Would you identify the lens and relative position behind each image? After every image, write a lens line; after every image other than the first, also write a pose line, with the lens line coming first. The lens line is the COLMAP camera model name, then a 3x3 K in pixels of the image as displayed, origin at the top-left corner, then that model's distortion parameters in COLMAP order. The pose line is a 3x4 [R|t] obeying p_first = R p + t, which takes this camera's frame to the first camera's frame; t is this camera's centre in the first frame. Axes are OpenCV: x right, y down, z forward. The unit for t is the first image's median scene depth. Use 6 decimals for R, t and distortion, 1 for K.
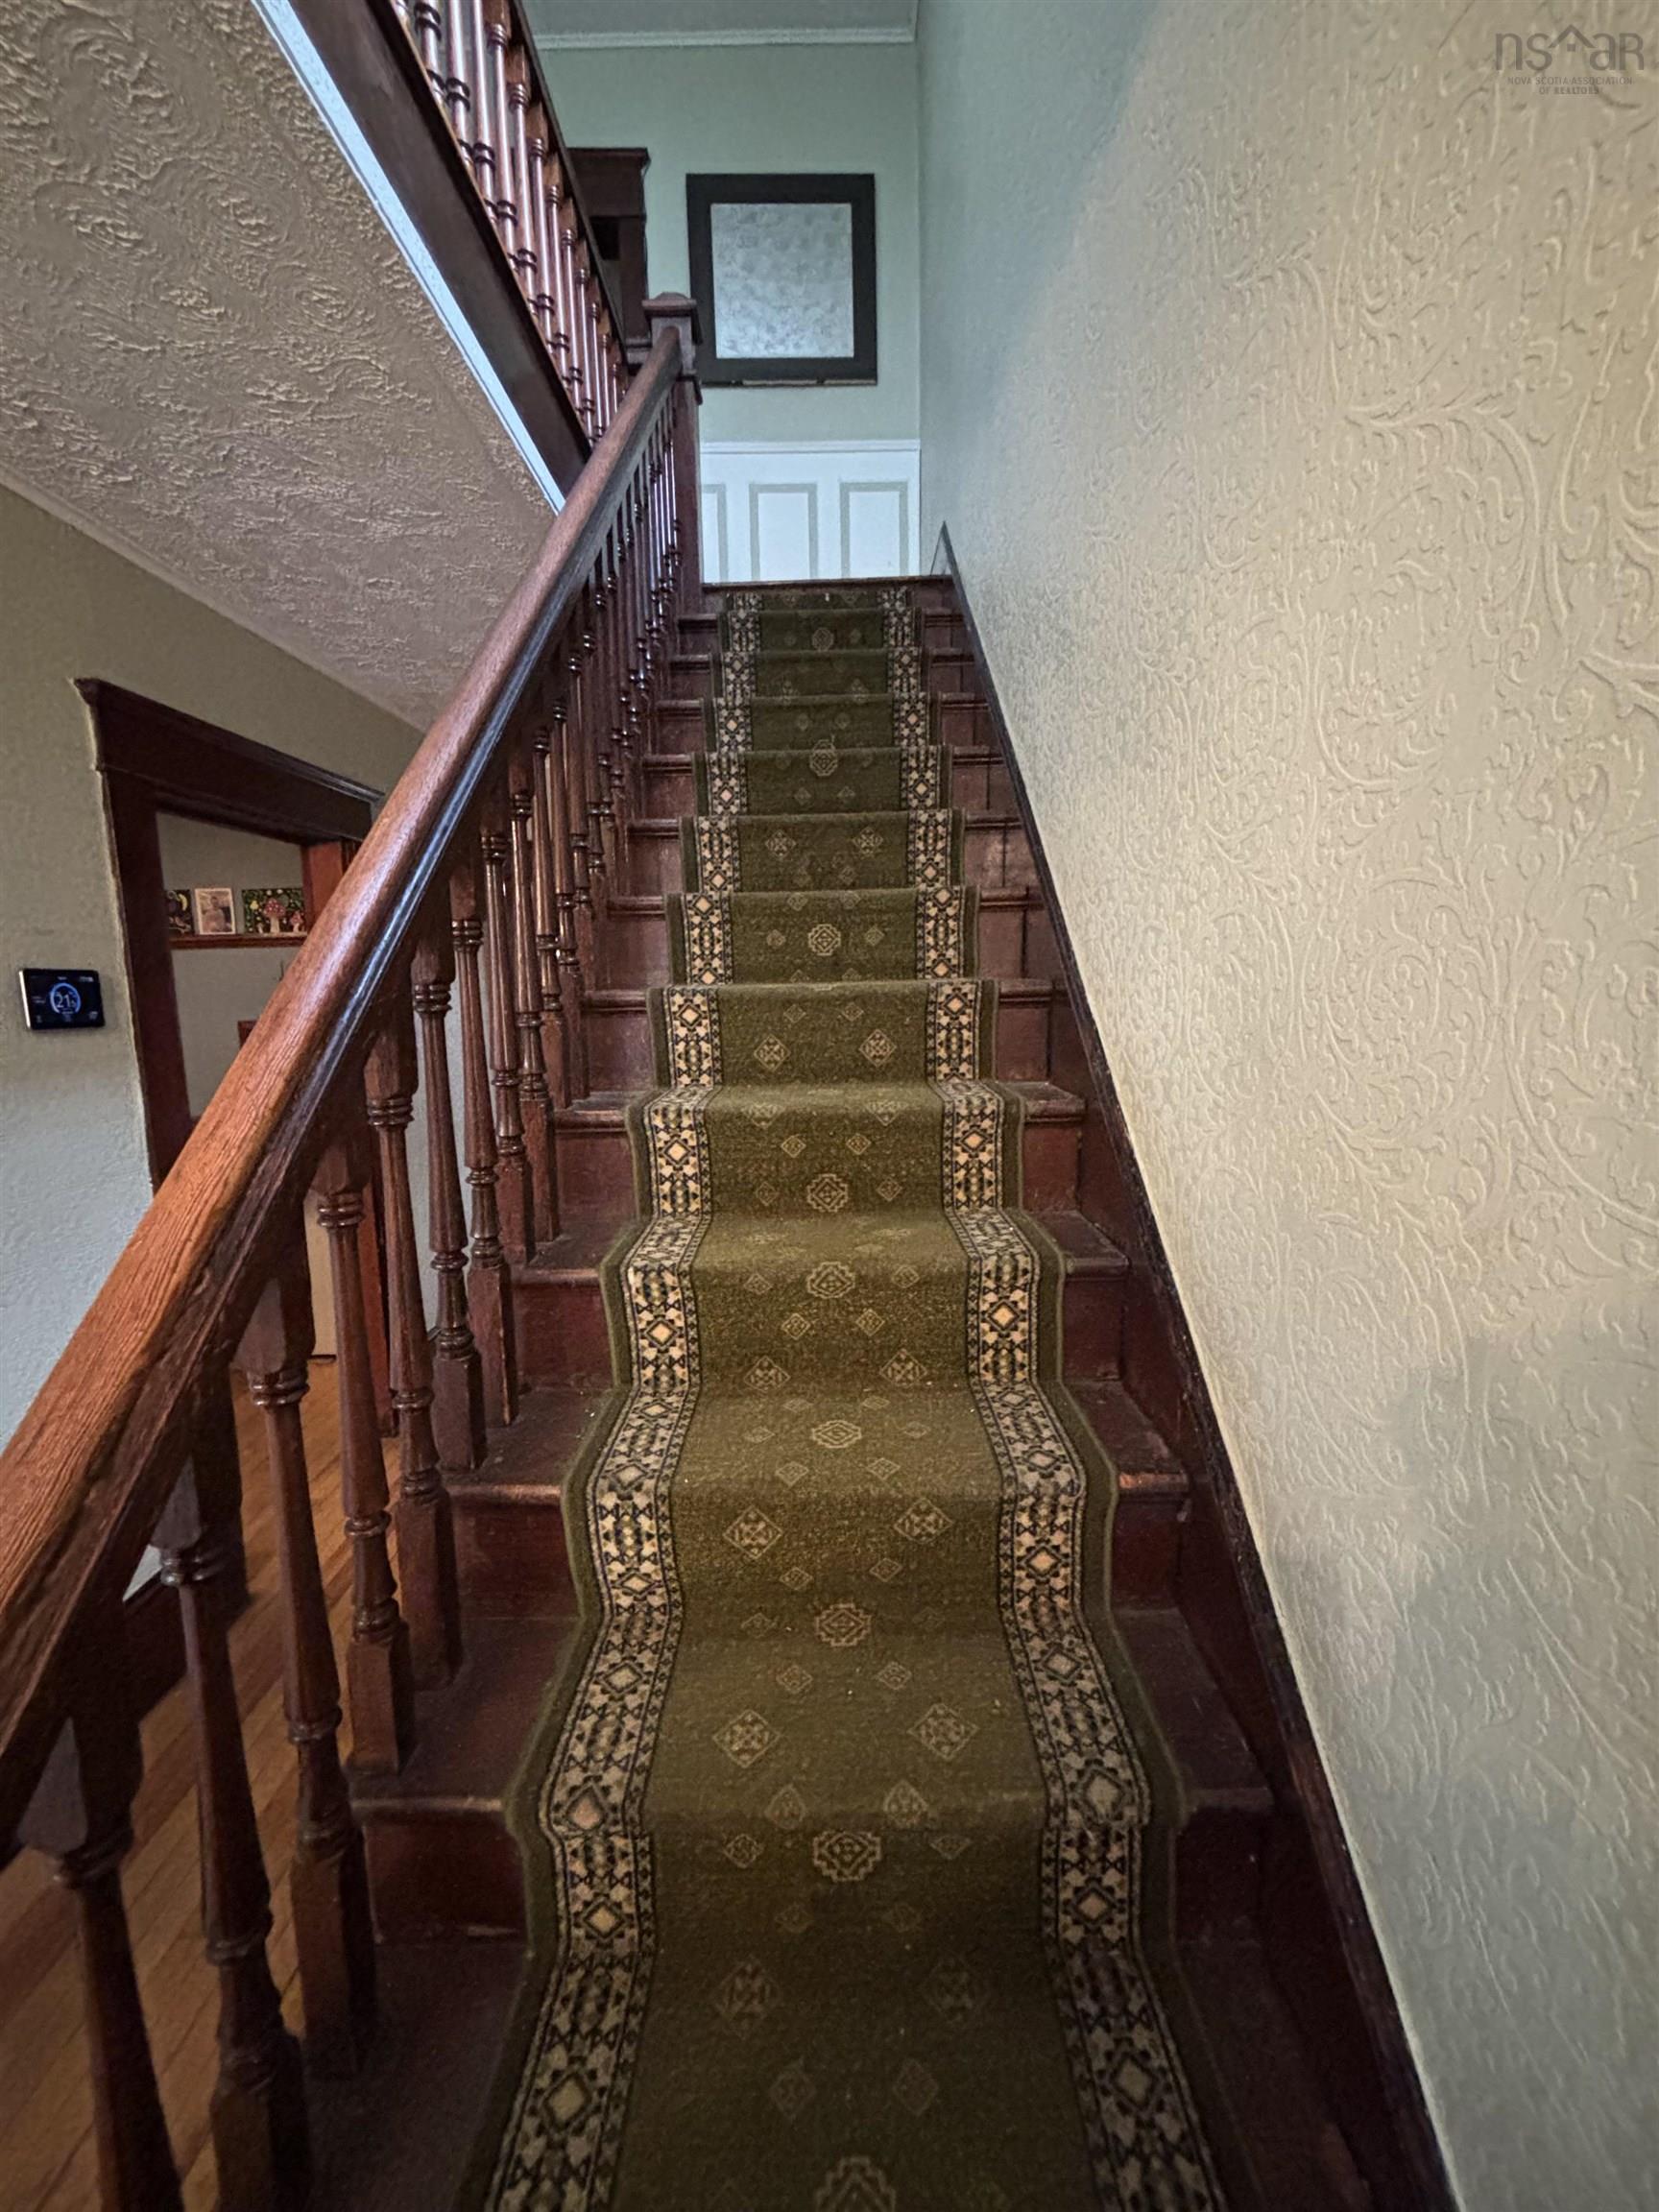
lens RADIAL K [[892.2, 0, 823.7], [0, 892.2, 1103.0], [0, 0, 1]] dist [0.002102, 0.000709]
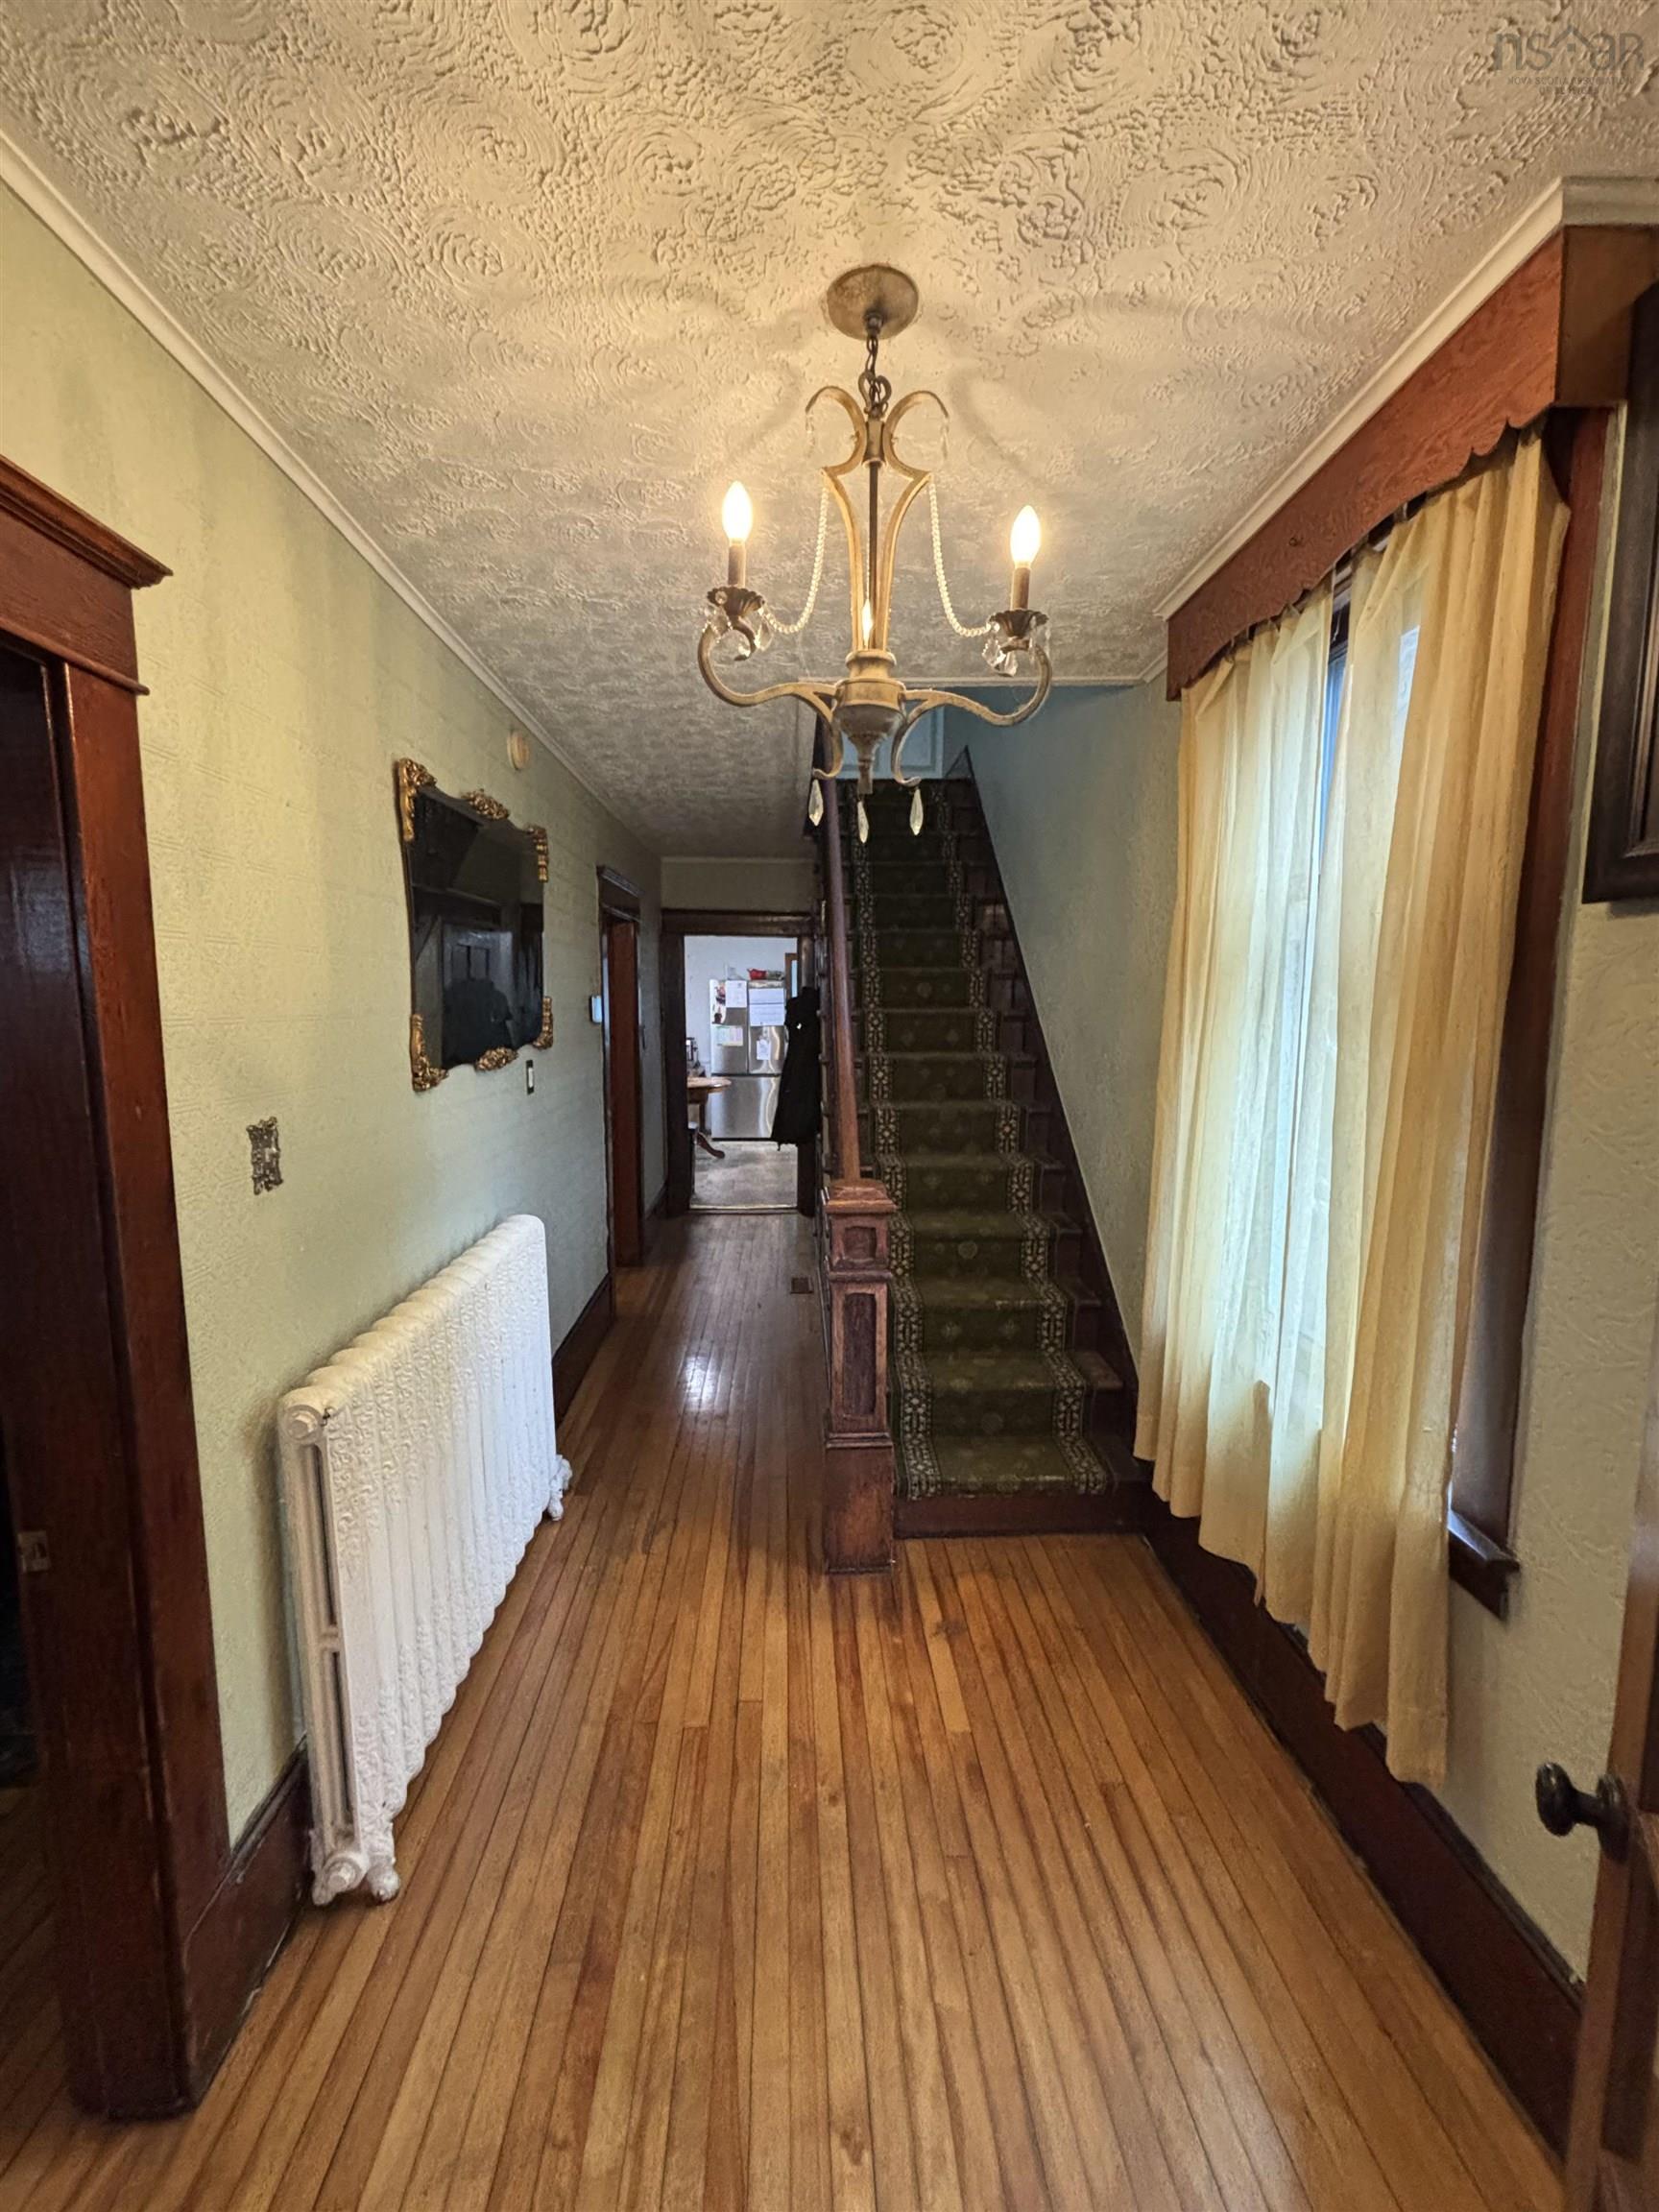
lens RADIAL K [[892.2, 0, 834.3], [0, 892.2, 1111.9], [0, 0, 1]] dist [0.002102, 0.000709]
pose [[0.998951, 0.014432, 0.043458, -0.369856], [-0.014032, 0.999856, -0.009510, 0.171480], [-0.043589, 0.008890, 0.999010, -1.419211]]
